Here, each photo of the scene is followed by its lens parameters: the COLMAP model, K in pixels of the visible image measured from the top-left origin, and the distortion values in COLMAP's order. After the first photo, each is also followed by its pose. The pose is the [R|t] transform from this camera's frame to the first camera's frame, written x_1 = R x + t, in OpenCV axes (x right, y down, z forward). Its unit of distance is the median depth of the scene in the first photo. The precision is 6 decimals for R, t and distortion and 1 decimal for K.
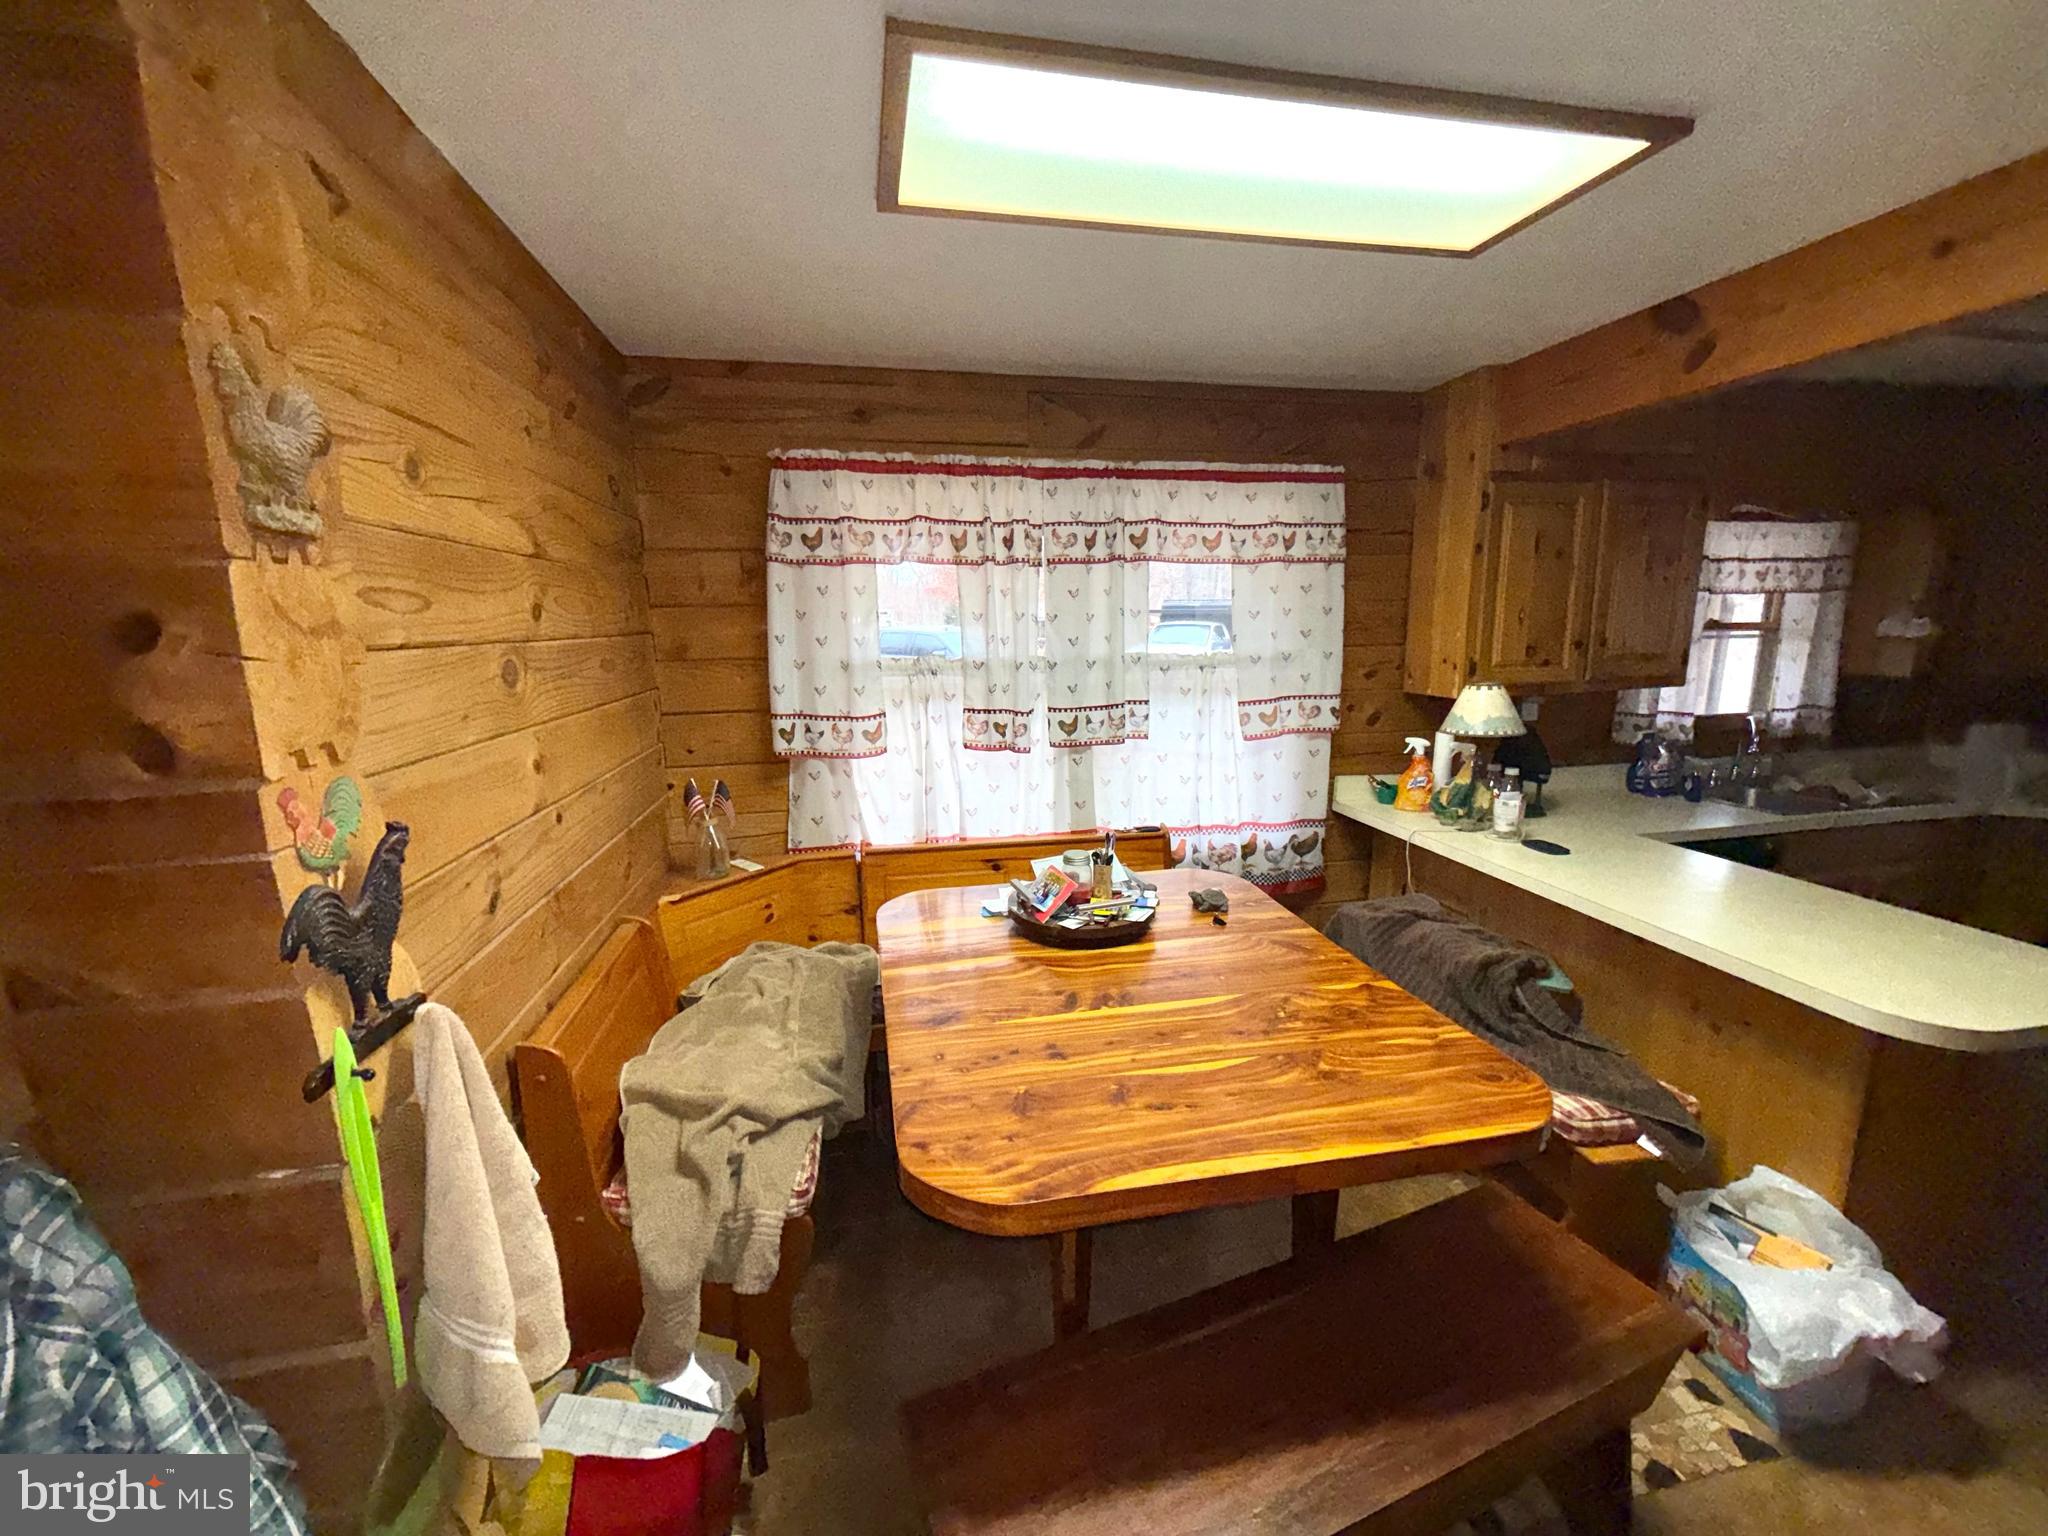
lens RADIAL K [[819.3, 0, 1027.6], [0, 819.3, 763.4], [0, 0, 1]] dist [-0.001324, -0.000071]
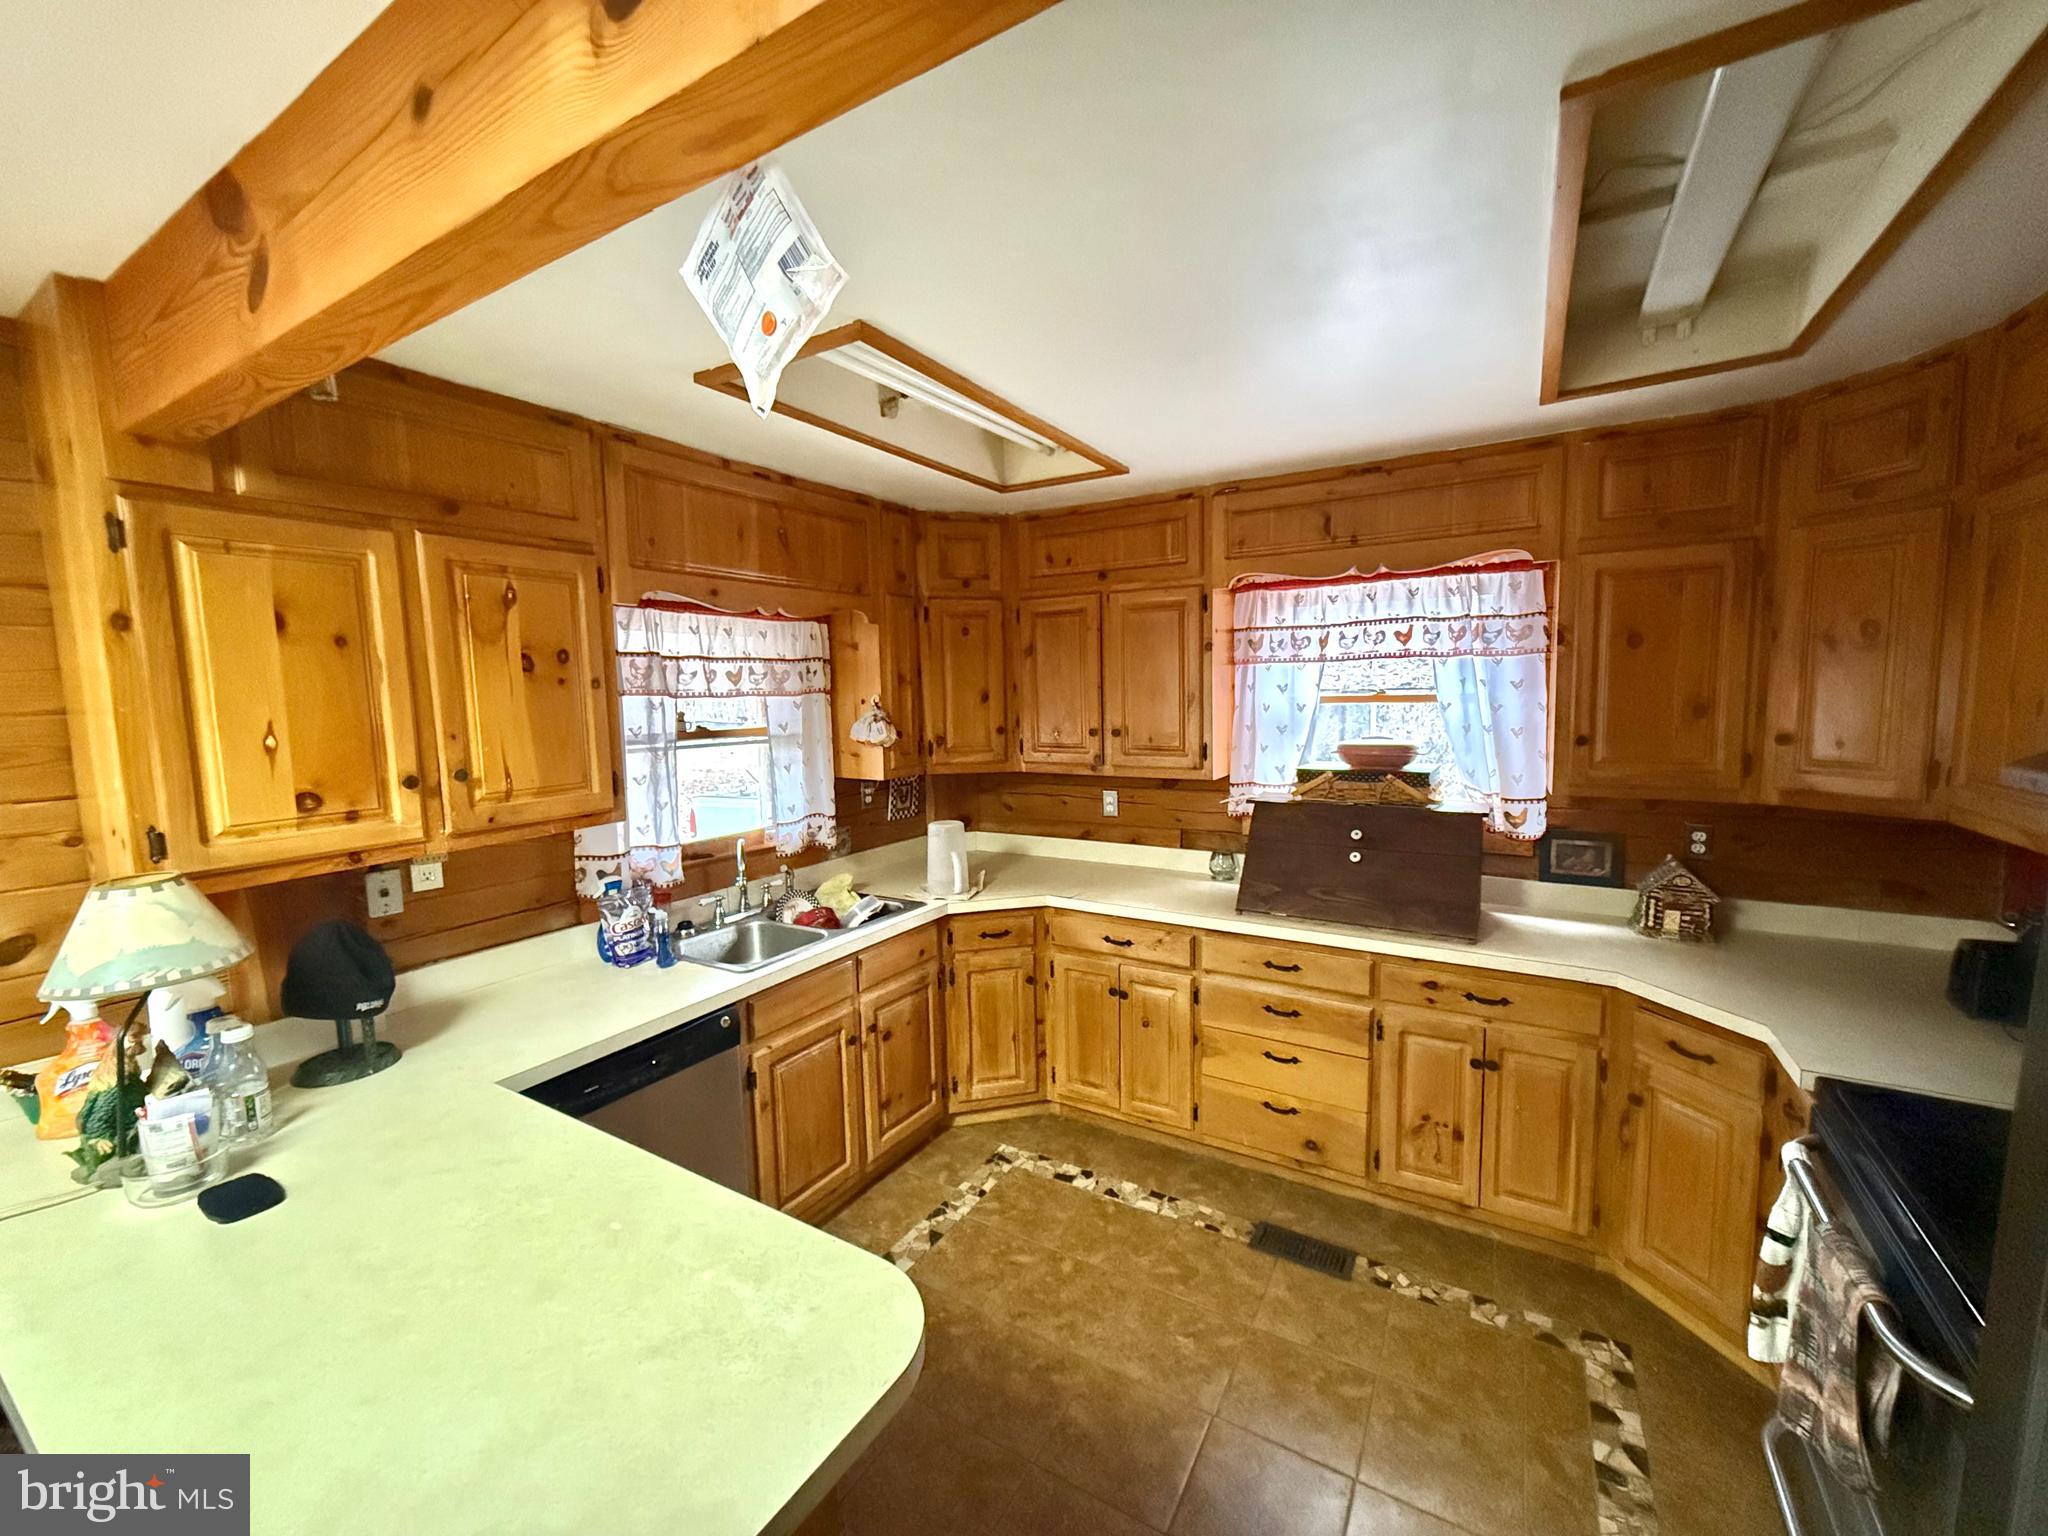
lens RADIAL K [[819.3, 0, 1020.1], [0, 819.3, 772.5], [0, 0, 1]] dist [-0.001324, -0.000071]
pose [[0.681429, -0.069086, 0.728616, 0.472958], [0.132444, 0.990739, -0.029927, -0.064067], [-0.719800, 0.116894, 0.684268, 0.203291]]
